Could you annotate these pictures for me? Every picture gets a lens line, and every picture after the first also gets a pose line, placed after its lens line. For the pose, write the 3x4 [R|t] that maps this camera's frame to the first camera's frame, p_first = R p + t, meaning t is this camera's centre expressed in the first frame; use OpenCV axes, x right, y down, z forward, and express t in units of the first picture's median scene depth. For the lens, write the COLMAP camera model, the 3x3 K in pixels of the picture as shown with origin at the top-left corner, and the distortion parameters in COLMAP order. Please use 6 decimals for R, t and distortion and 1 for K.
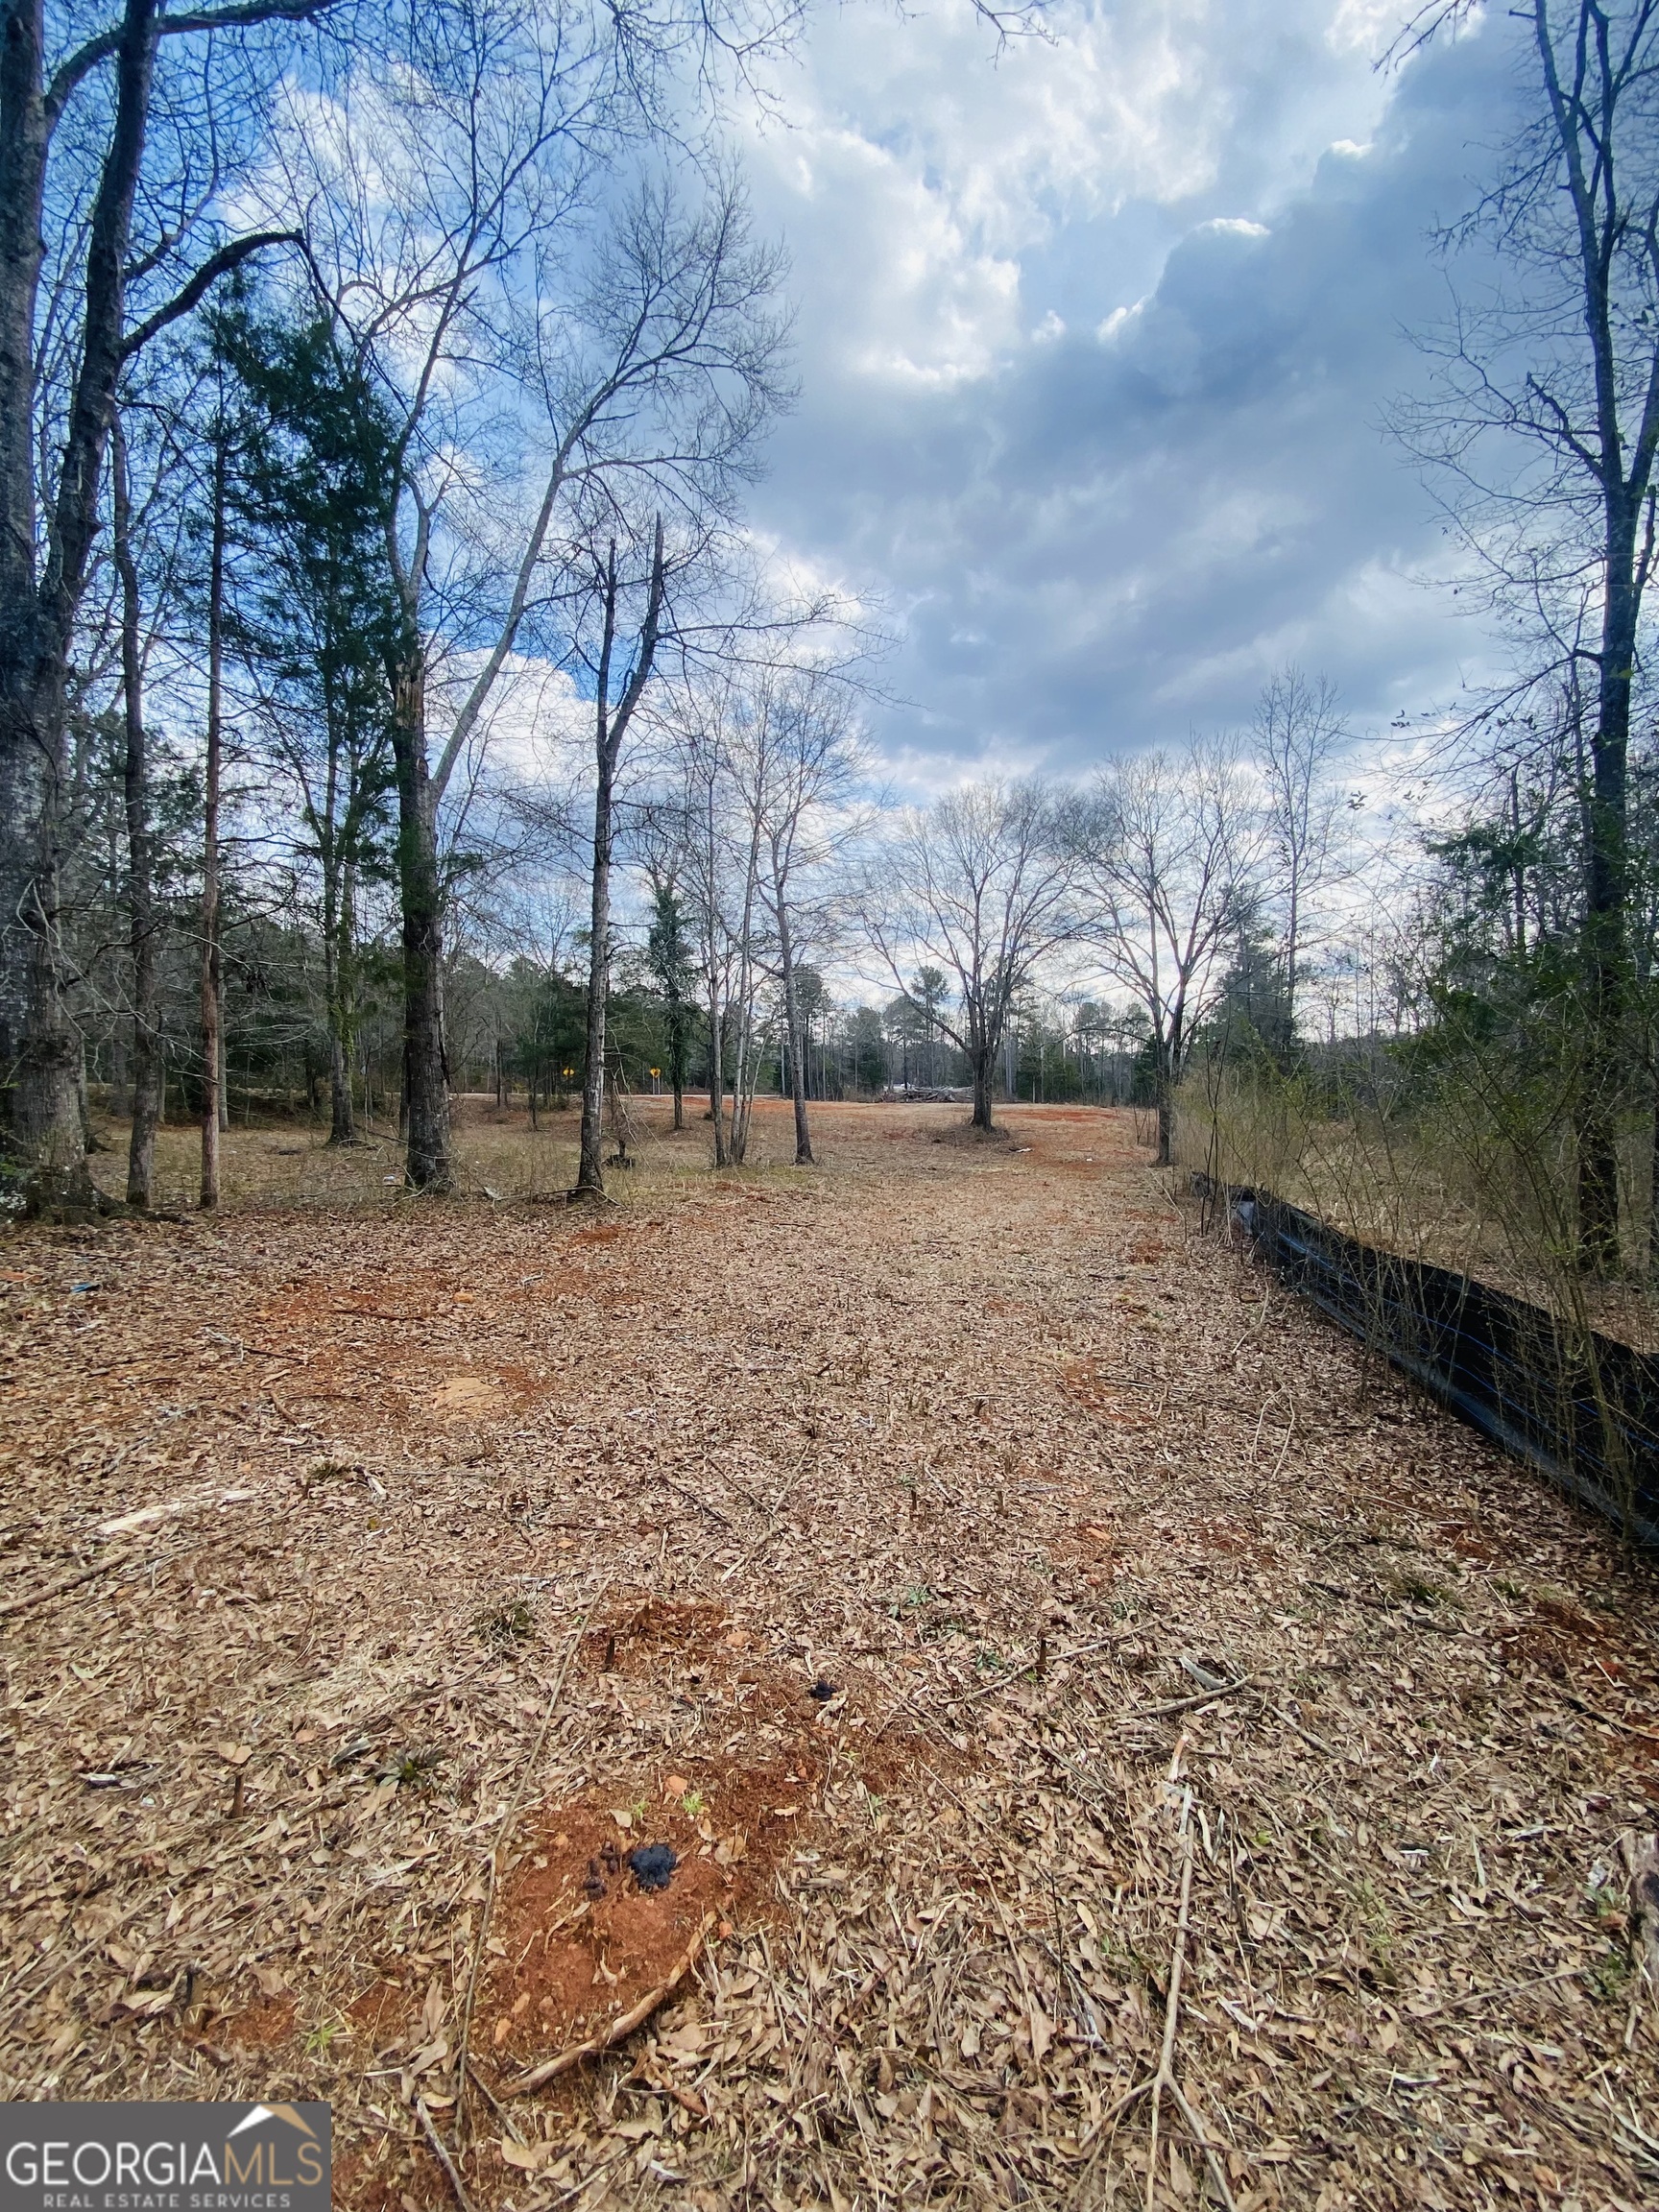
lens RADIAL K [[892.3, 0, 839.3], [0, 892.3, 1102.5], [0, 0, 1]] dist [0.008475, -0.015636]
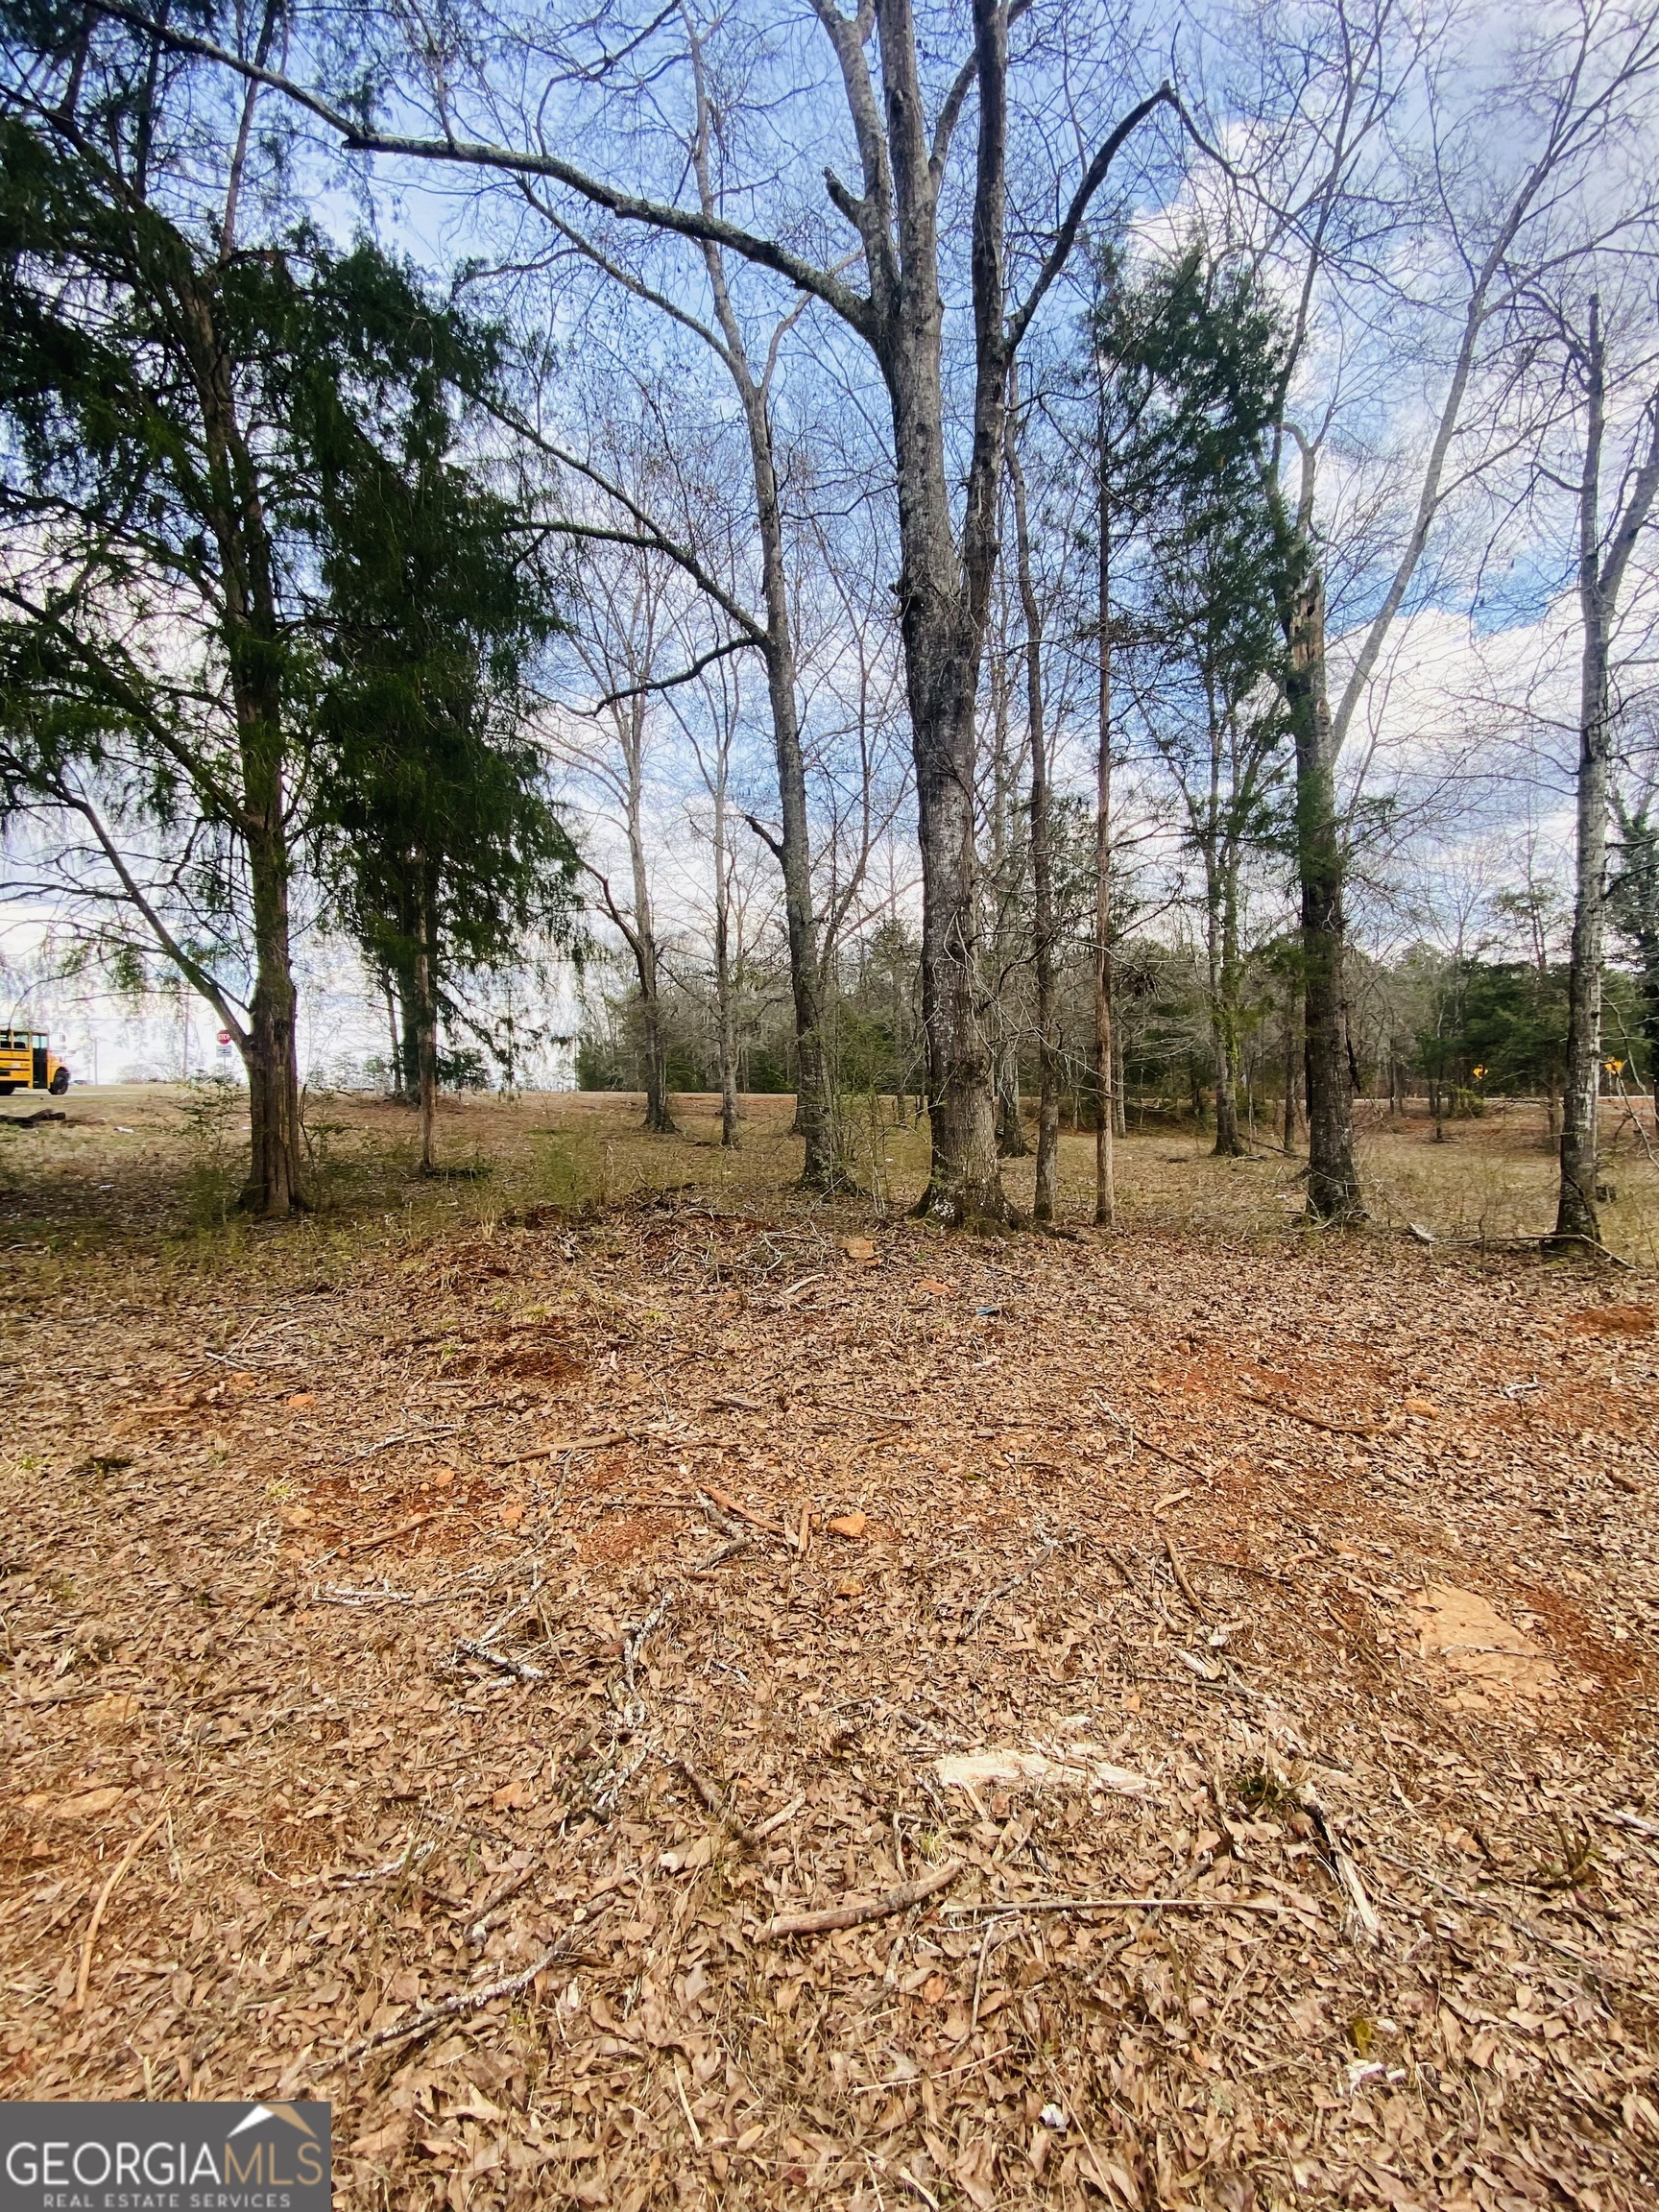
lens RADIAL K [[892.3, 0, 839.3], [0, 892.3, 1102.5], [0, 0, 1]] dist [0.008475, -0.015636]
pose [[0.612712, -0.007416, -0.790272, -0.119889], [0.002281, 0.999968, -0.007615, -0.006008], [0.790303, 0.002864, 0.612709, 0.184479]]
